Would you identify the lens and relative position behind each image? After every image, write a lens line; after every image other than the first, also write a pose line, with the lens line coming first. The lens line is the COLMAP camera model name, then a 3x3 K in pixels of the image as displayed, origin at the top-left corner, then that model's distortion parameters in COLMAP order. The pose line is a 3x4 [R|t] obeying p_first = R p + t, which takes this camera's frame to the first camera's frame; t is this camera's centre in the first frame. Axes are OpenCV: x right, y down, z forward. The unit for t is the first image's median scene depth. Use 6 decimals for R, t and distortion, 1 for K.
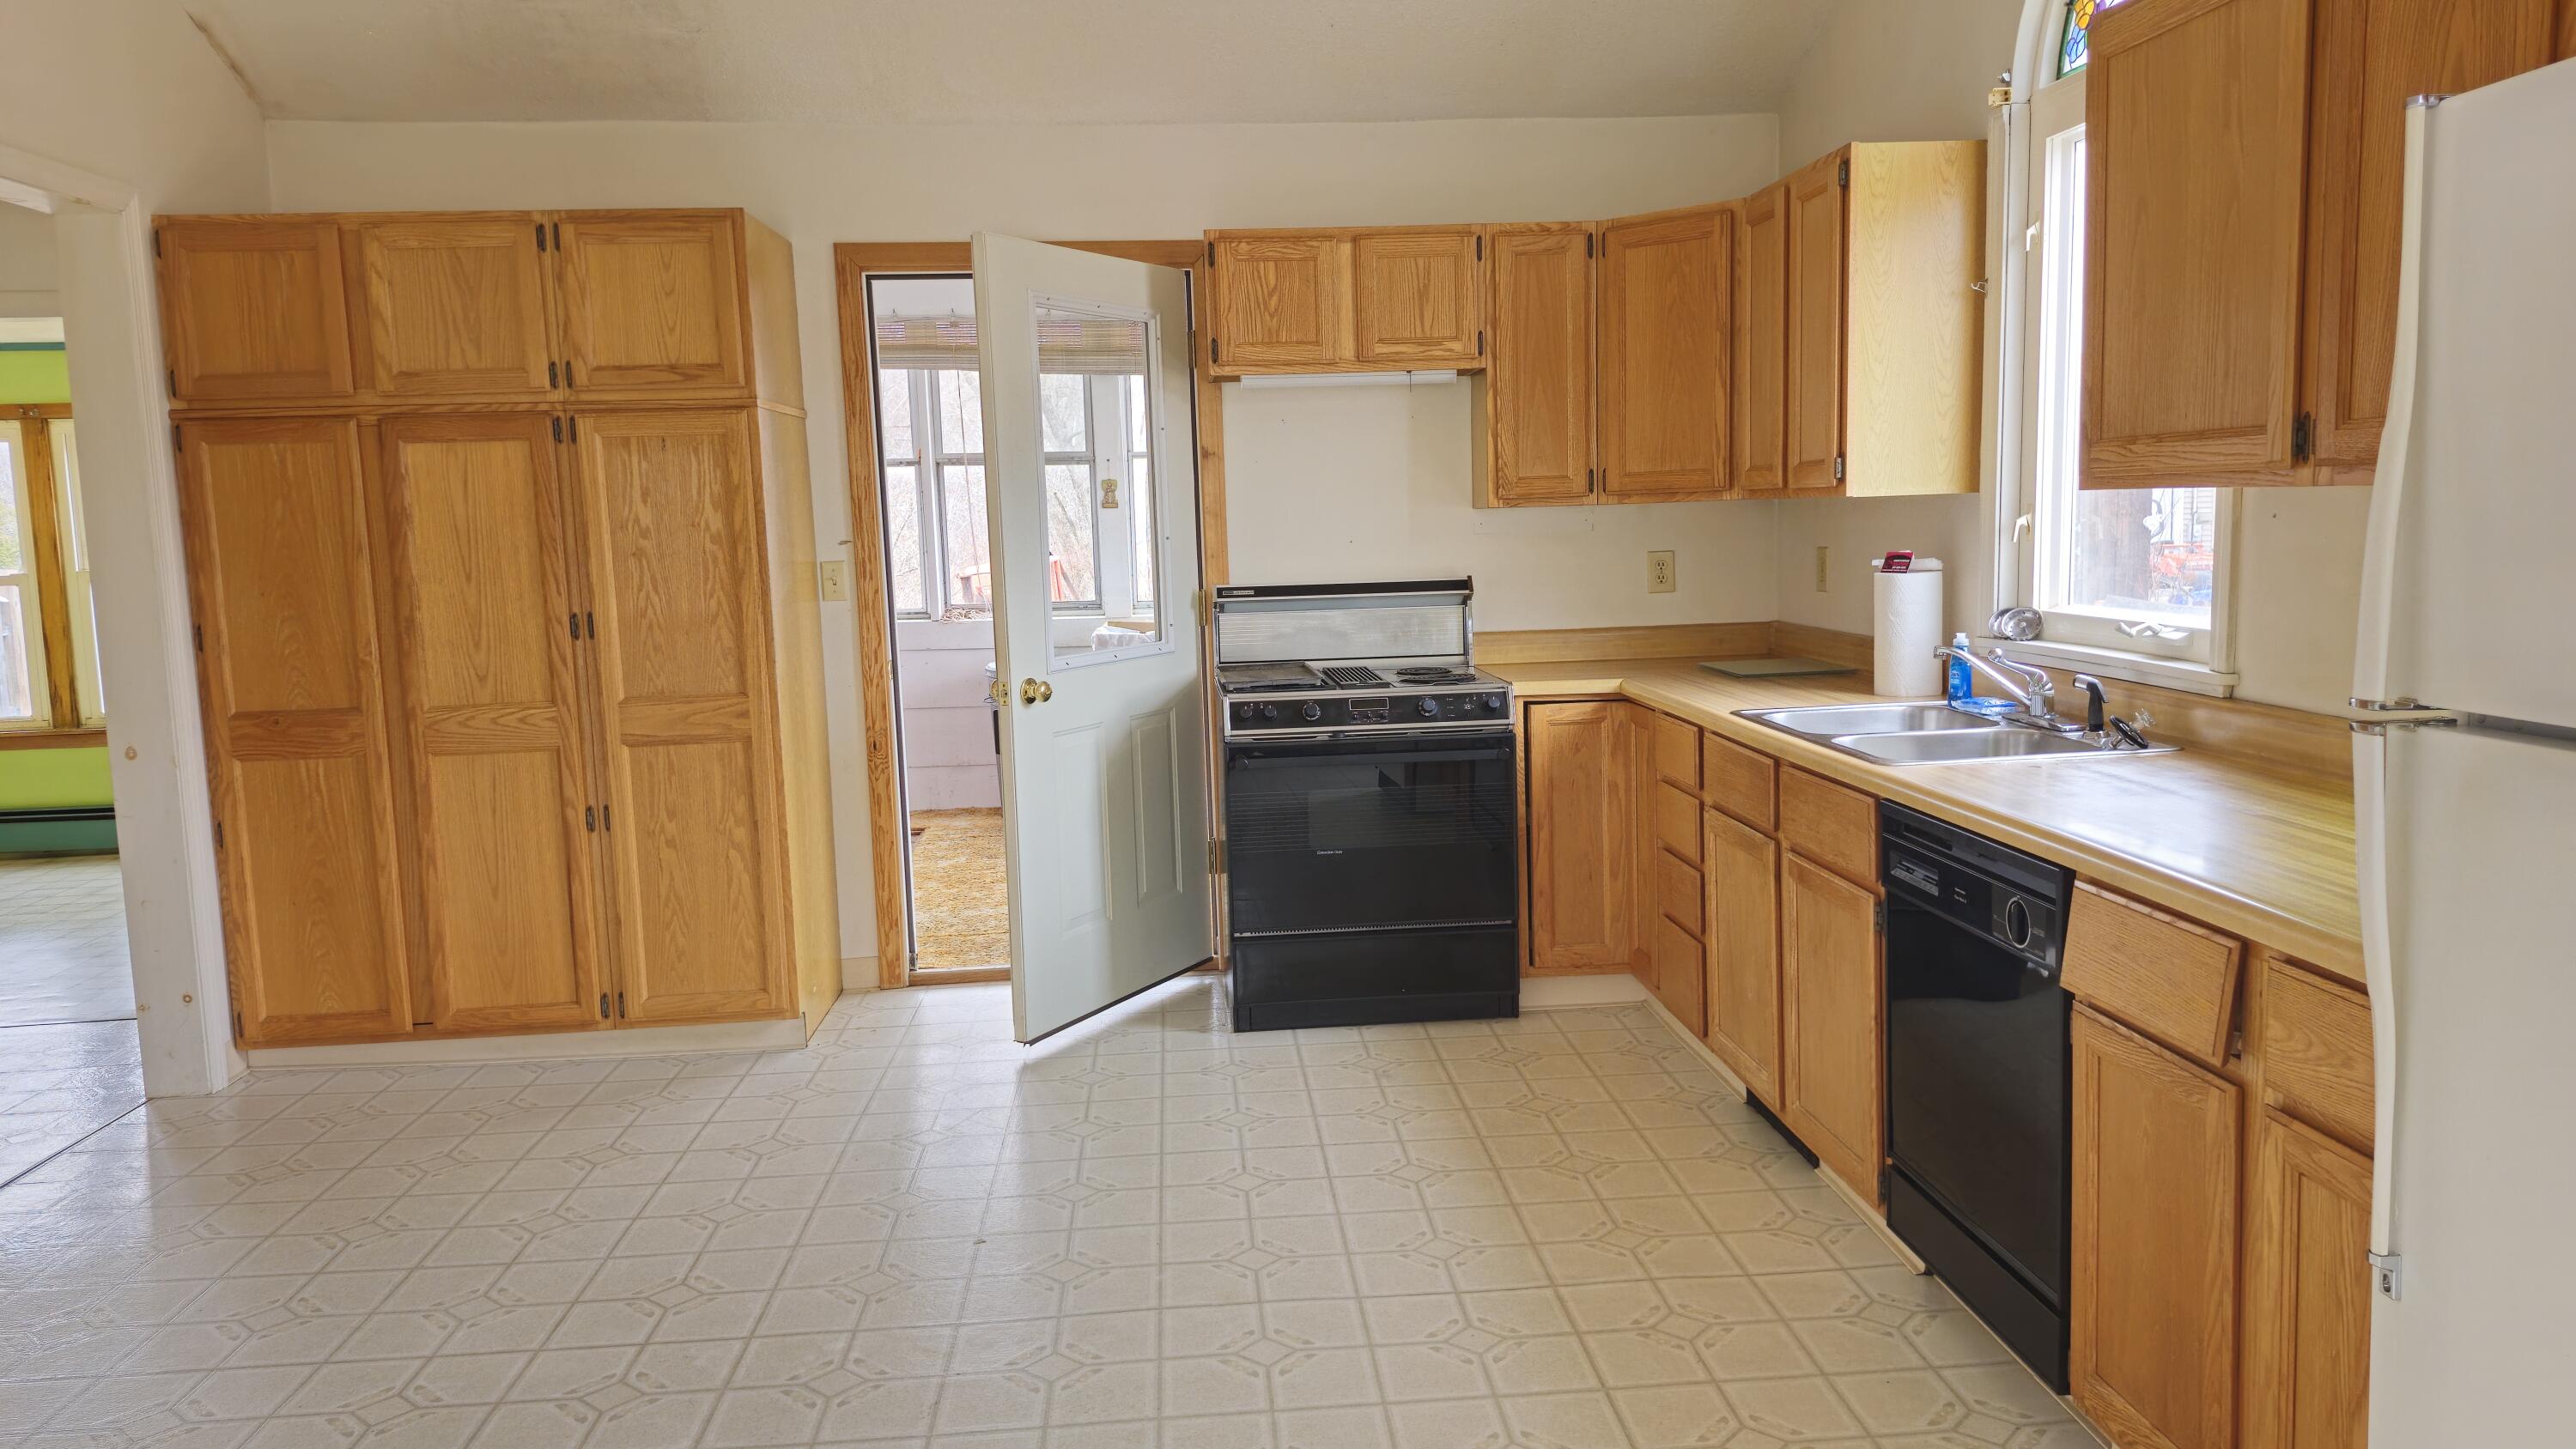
lens RADIAL K [[1780.0, 0, 1293.9], [0, 1780.0, 720.6], [0, 0, 1]] dist [0.075115, -0.092424]
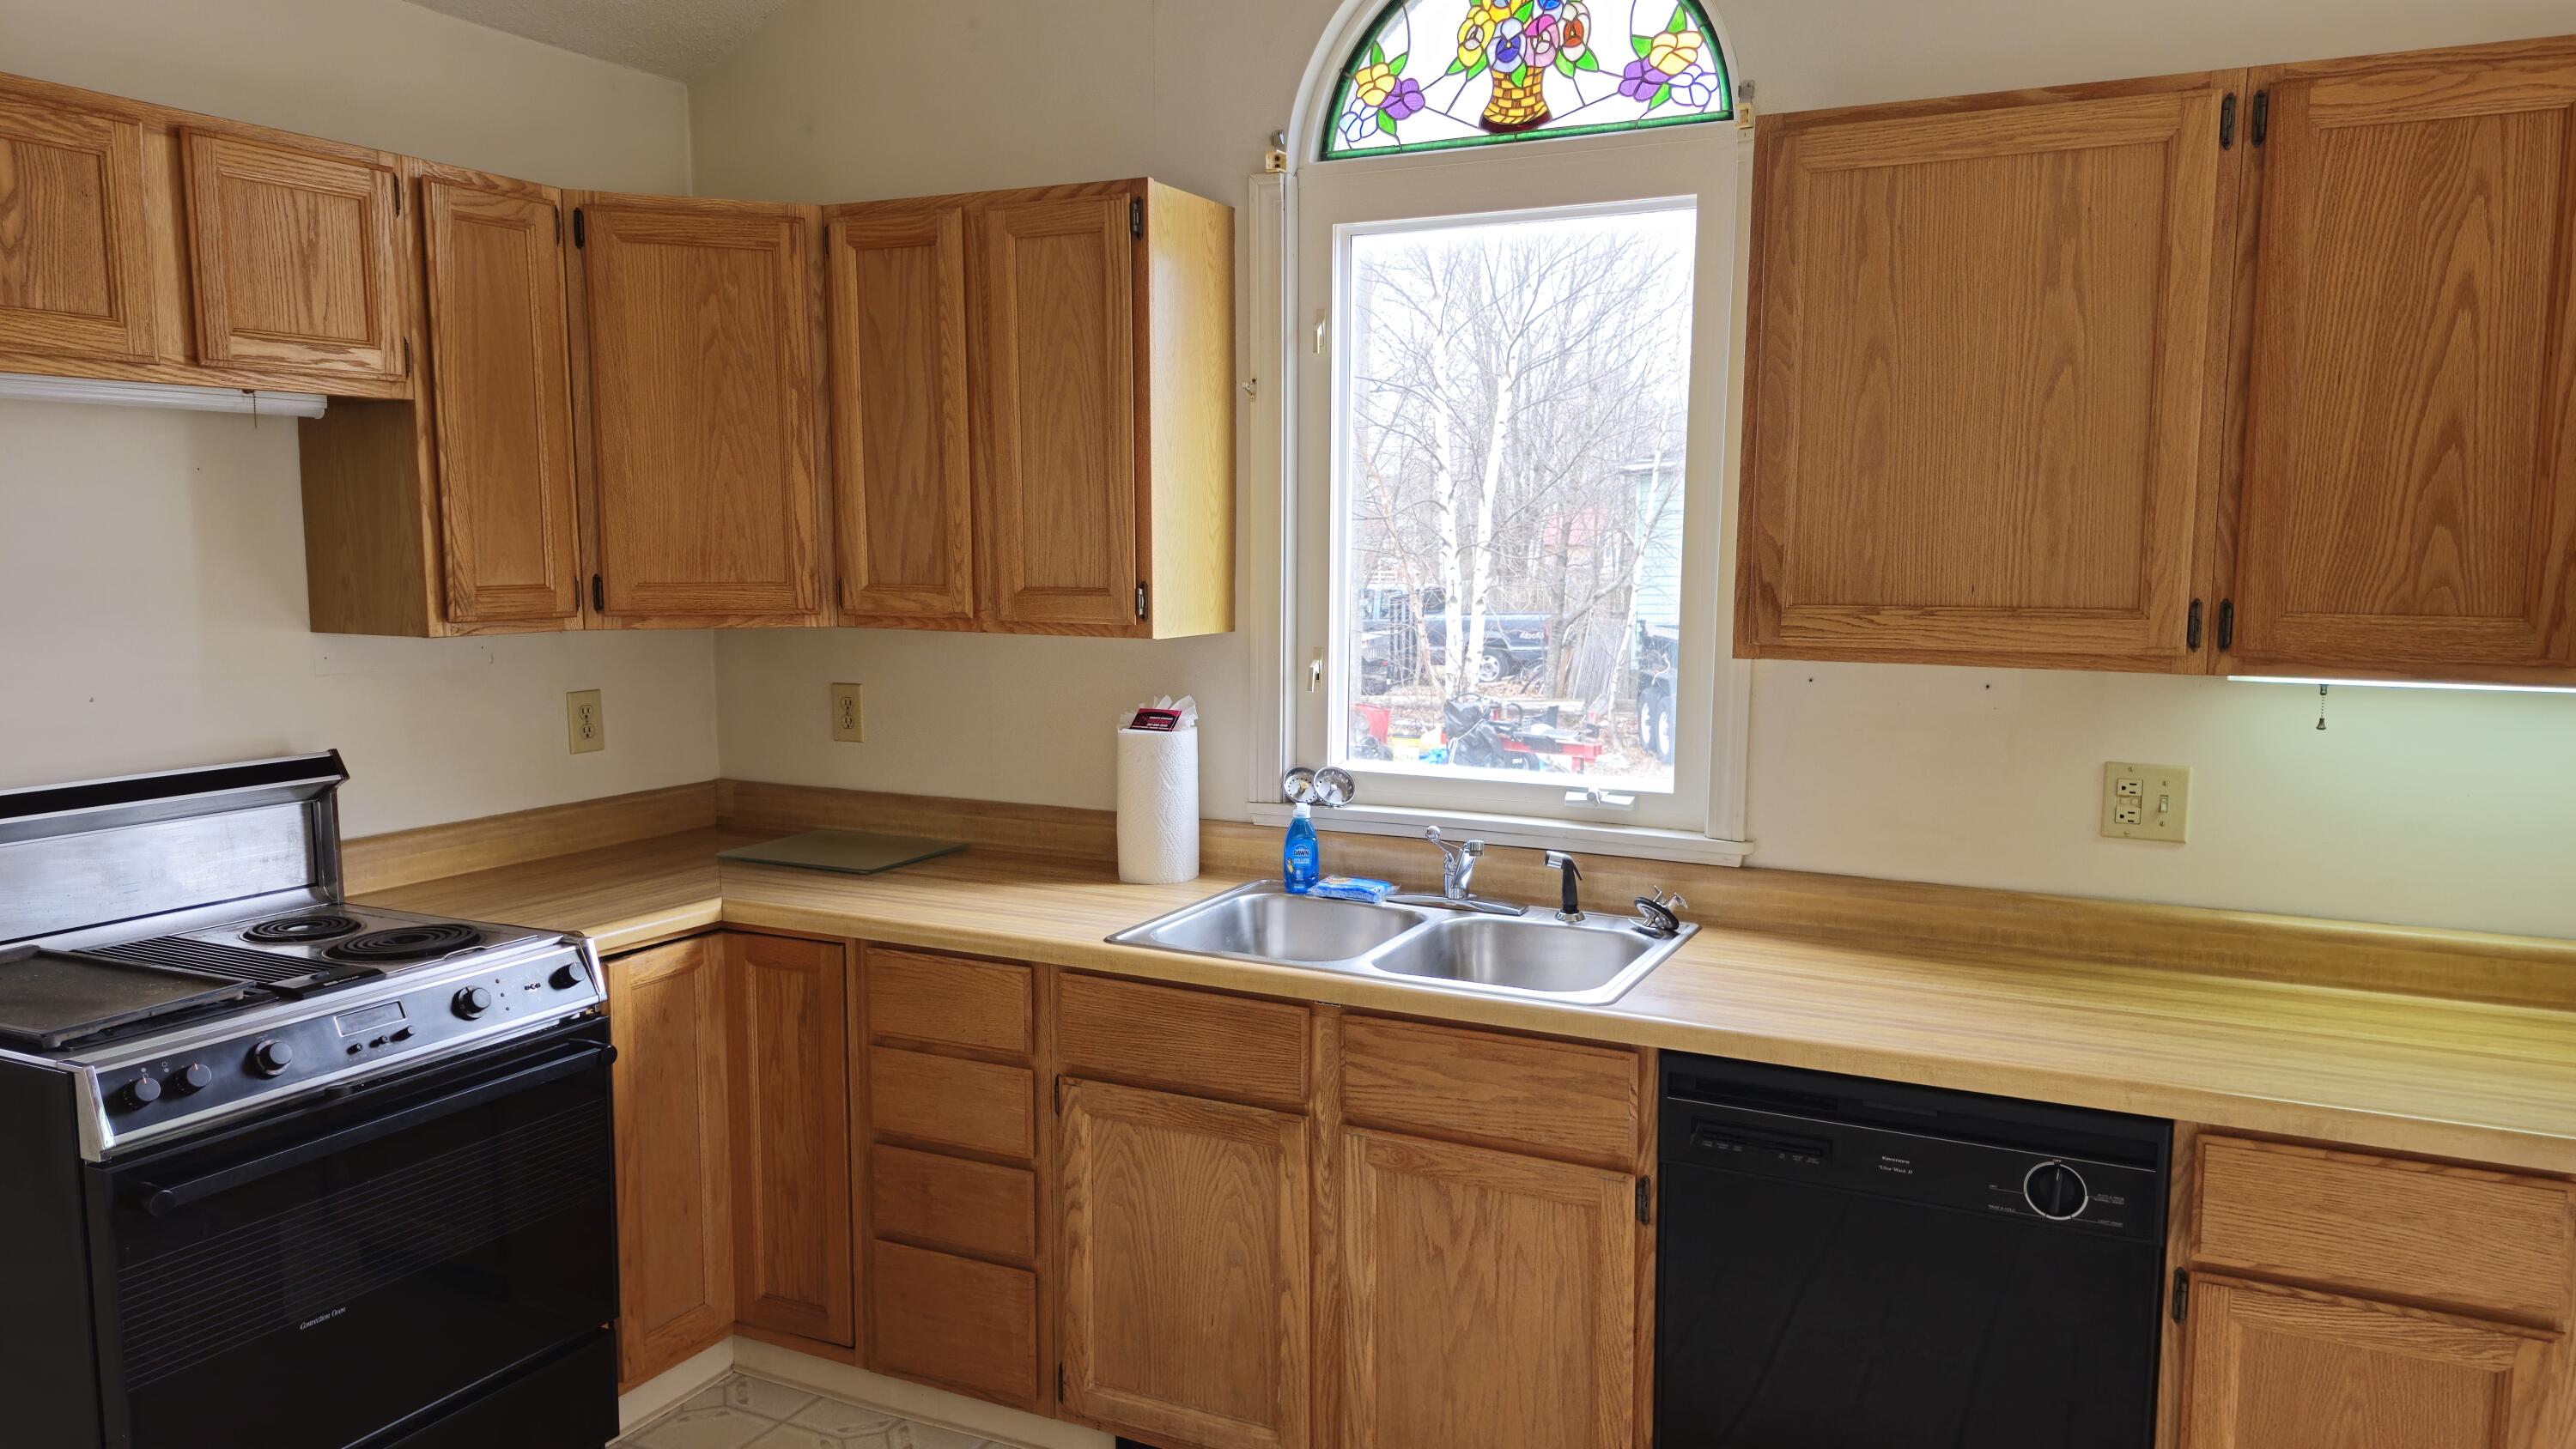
lens RADIAL K [[1780.0, 0, 1310.4], [0, 1780.0, 745.5], [0, 0, 1]] dist [0.075115, -0.092424]
pose [[0.509451, -0.071515, 0.857523, -0.286065], [0.081493, 0.996071, 0.034655, -0.090454], [-0.856632, 0.052227, 0.513278, 0.499804]]
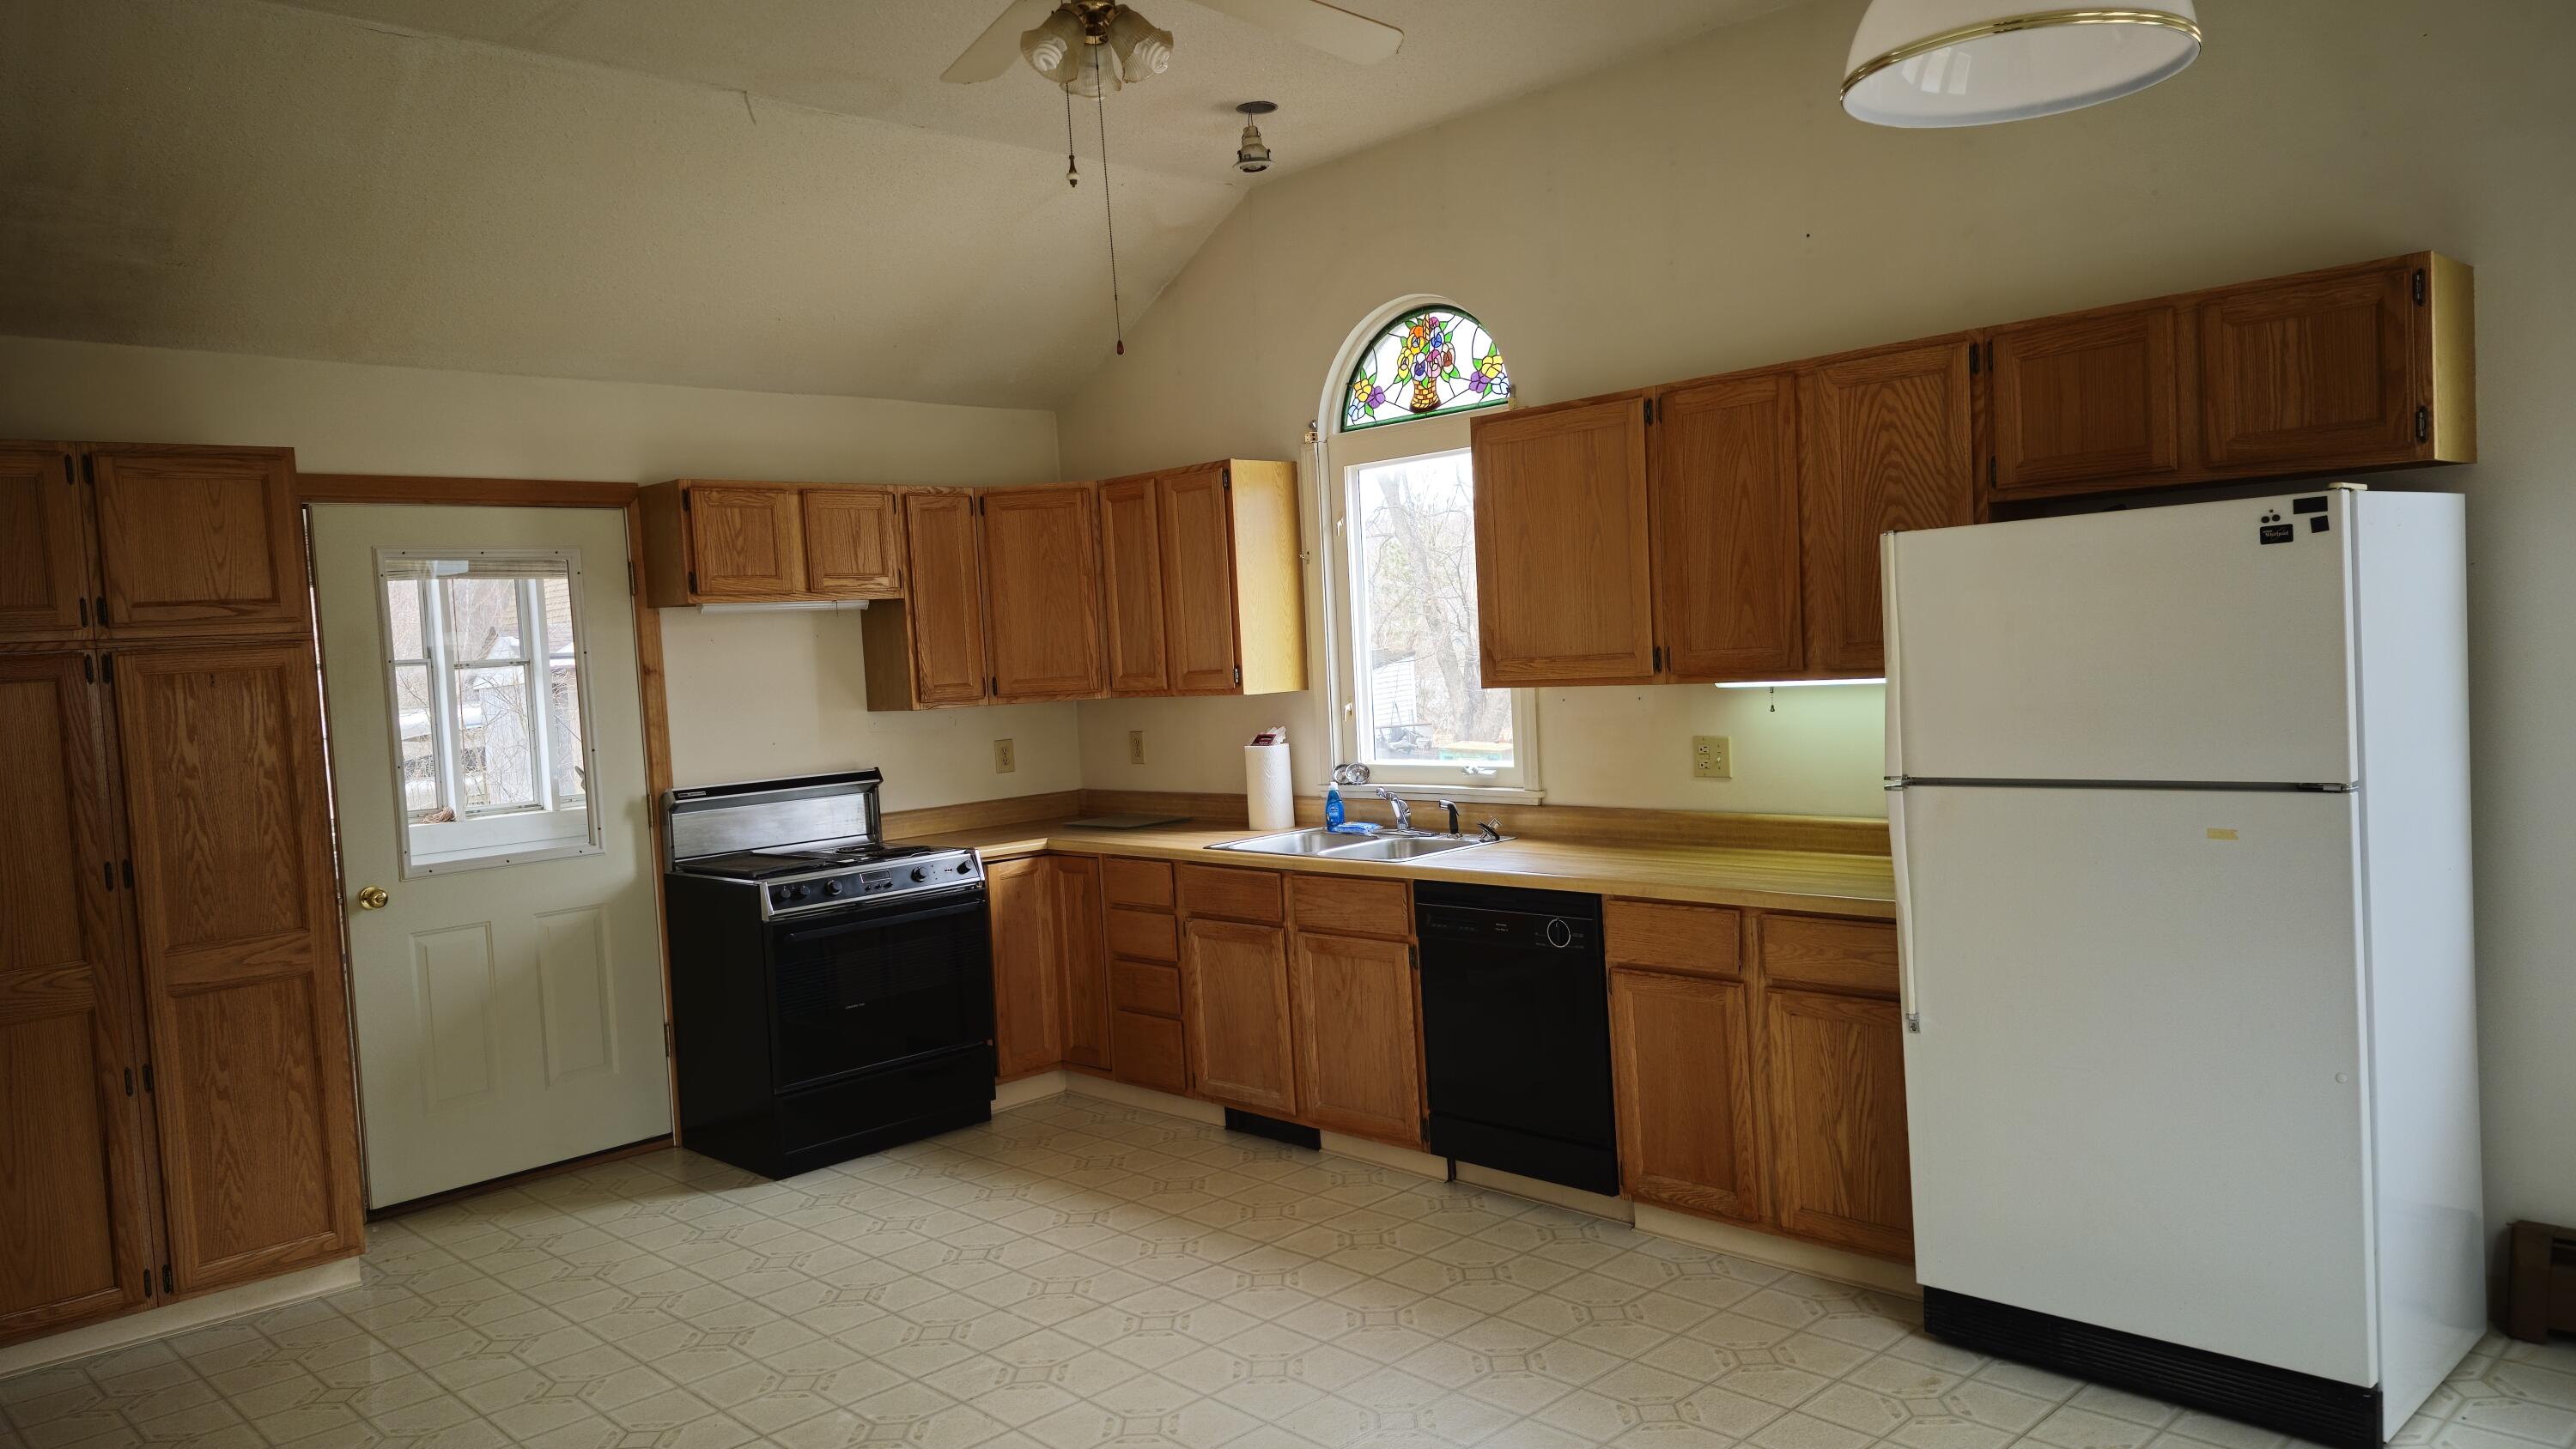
lens RADIAL K [[1780.0, 0, 1281.5], [0, 1780.0, 734.1], [0, 0, 1]] dist [0.075115, -0.092424]
pose [[0.772304, -0.047315, 0.633489, -0.530458], [0.107566, 0.992563, -0.057002, -0.006654], [-0.626080, 0.112164, 0.771649, -0.118438]]
